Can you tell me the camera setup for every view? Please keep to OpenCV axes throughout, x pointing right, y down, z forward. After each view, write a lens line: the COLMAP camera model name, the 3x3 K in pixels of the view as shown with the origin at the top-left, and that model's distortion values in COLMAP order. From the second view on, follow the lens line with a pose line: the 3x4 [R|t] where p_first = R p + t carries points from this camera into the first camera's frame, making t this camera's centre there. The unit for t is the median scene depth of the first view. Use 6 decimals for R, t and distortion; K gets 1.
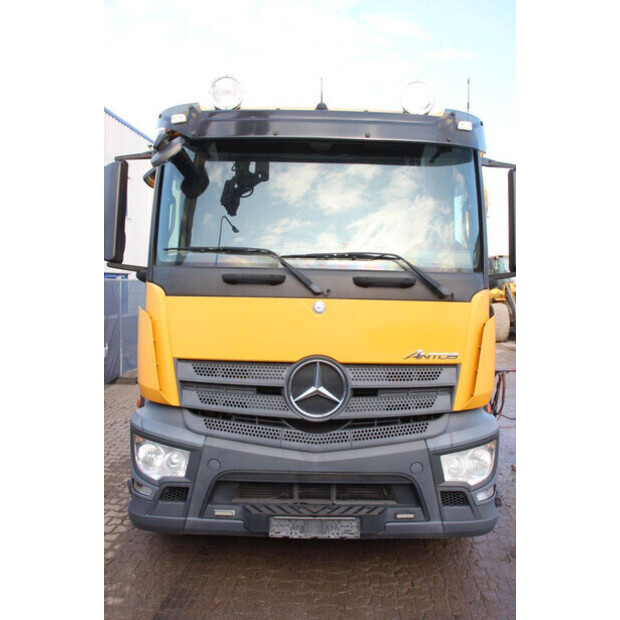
lens RADIAL K [[573.9, 0, 327.4], [0, 573.9, 337.0], [0, 0, 1]] dist [-0.080560, 0.000000]
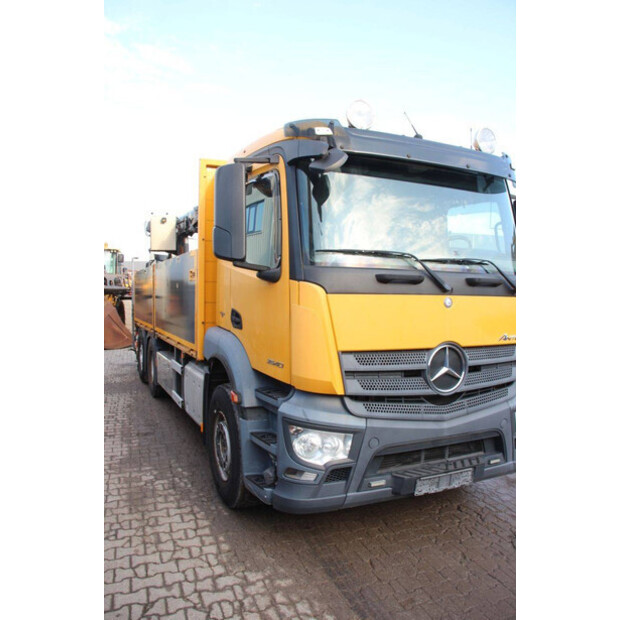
lens RADIAL K [[506.9, 0, 327.8], [0, 506.9, 323.7], [0, 0, 1]] dist [-0.167725, 0.134480]
pose [[0.910119, -0.035460, 0.412827, -0.677723], [0.034209, 0.999360, 0.010424, -0.025793], [-0.412932, 0.004635, 0.910750, 0.126291]]
